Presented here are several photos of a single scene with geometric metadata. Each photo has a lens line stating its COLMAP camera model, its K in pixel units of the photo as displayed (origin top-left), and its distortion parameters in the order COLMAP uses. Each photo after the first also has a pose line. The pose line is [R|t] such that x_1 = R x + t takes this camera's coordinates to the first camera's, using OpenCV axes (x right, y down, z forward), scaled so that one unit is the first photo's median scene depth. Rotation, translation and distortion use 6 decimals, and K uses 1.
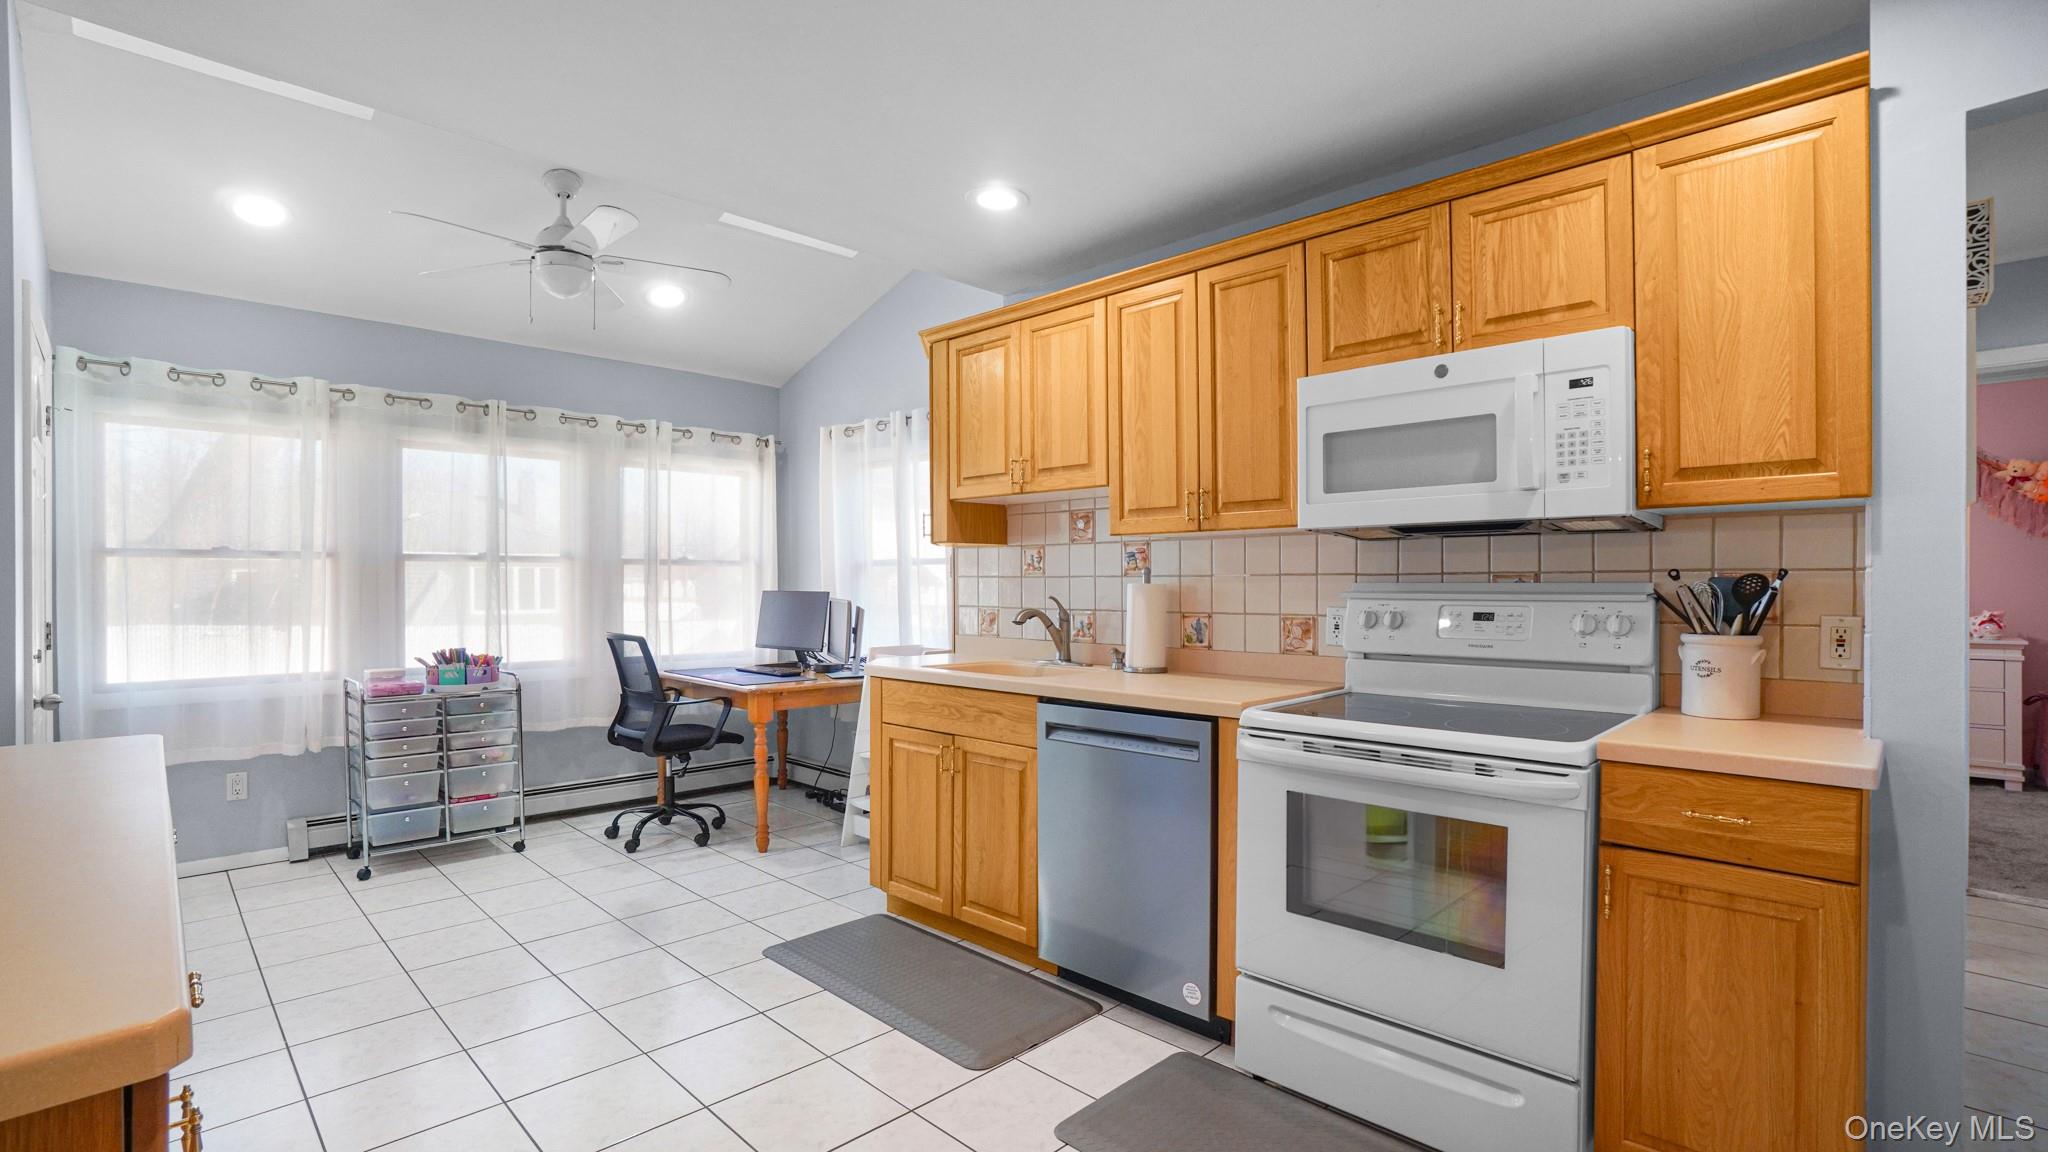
lens RADIAL K [[923.8, 0, 1017.1], [0, 923.8, 587.7], [0, 0, 1]] dist [-0.065418, 0.021222]
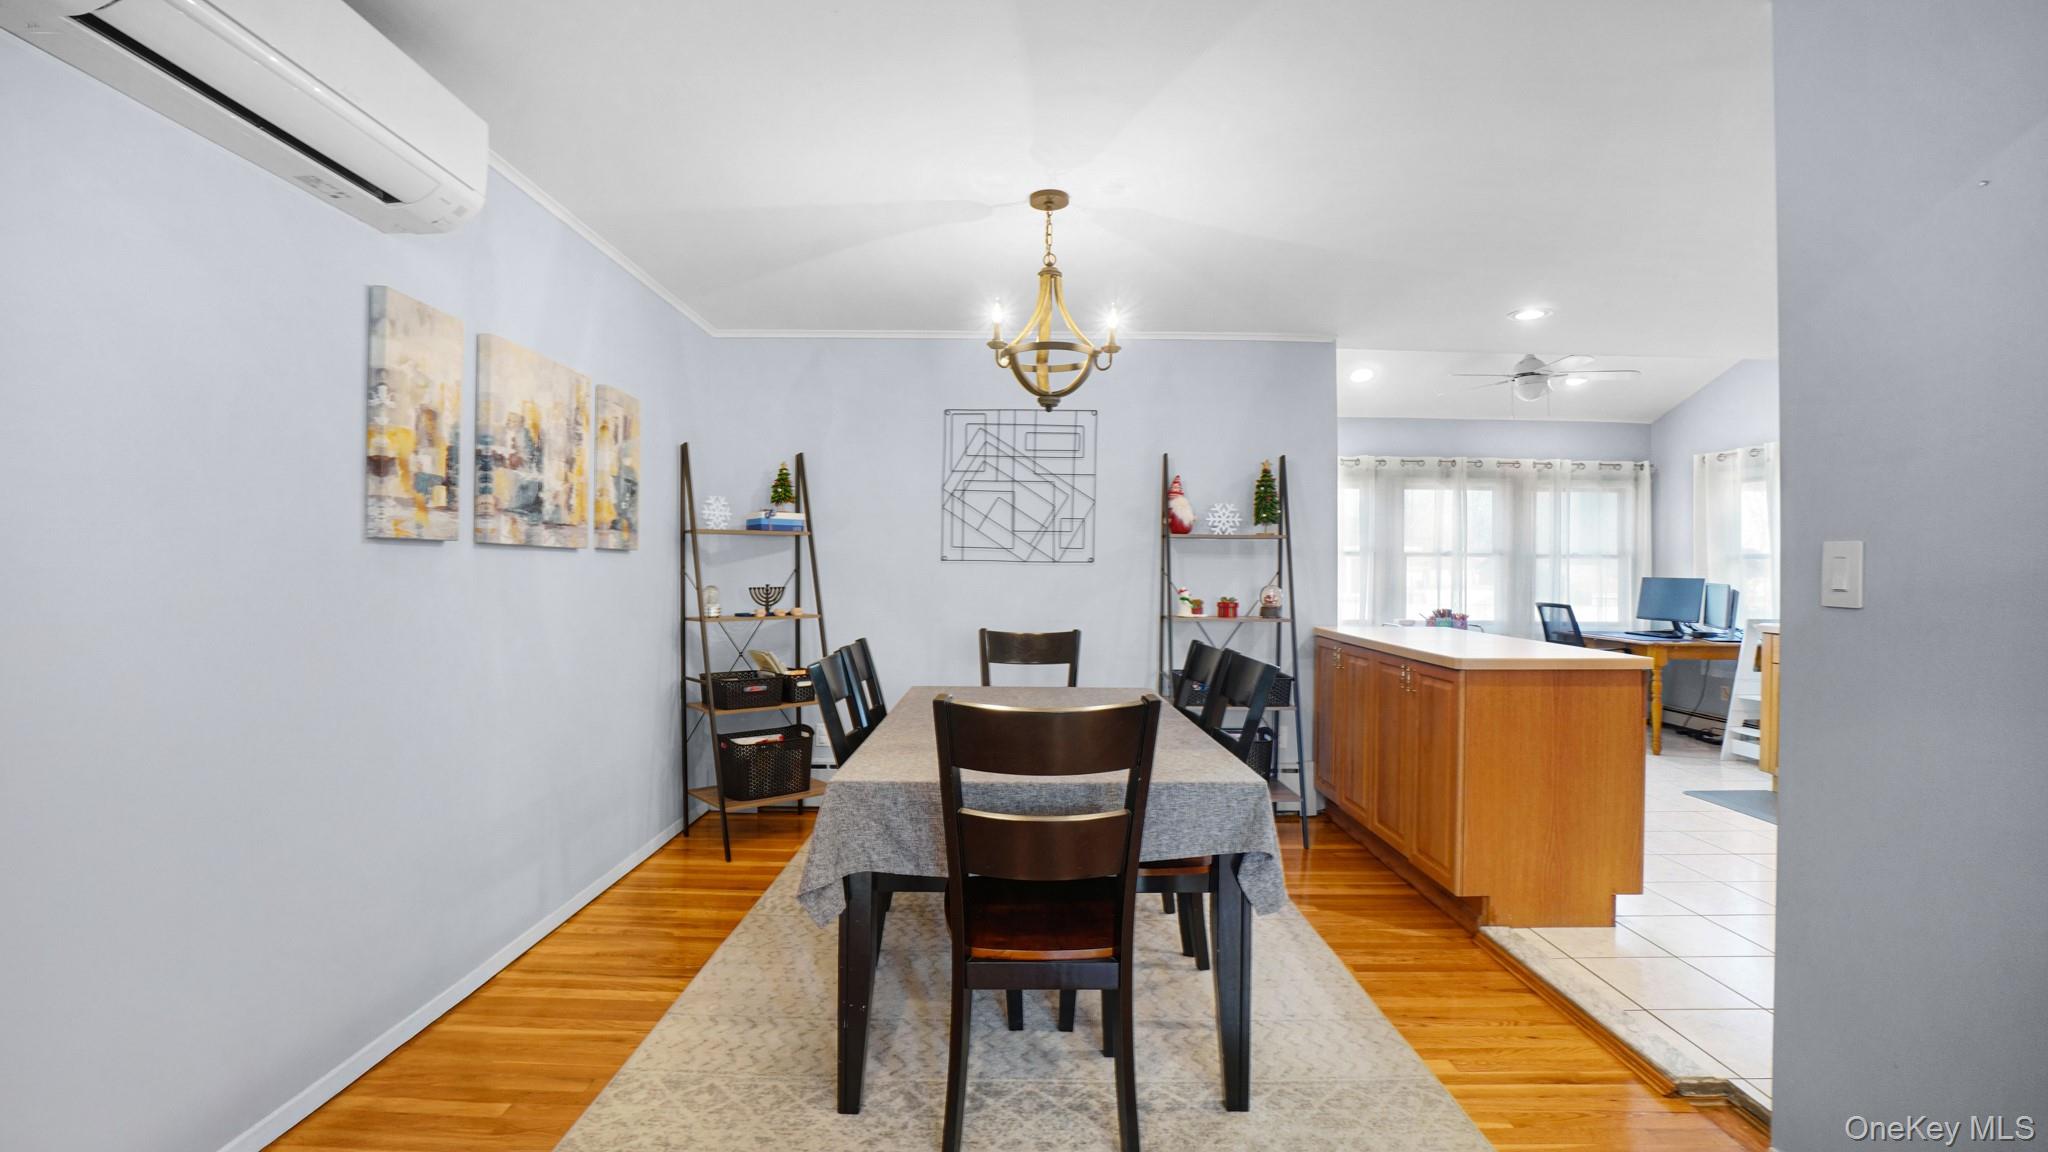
lens RADIAL K [[910.1, 0, 1020.4], [0, 910.1, 564.5], [0, 0, 1]] dist [-0.065030, 0.025183]
pose [[0.707176, 0.001723, -0.707035, 0.001096], [-0.010062, 0.999920, -0.007627, 0.006665], [0.706966, 0.012508, 0.707137, -0.978211]]
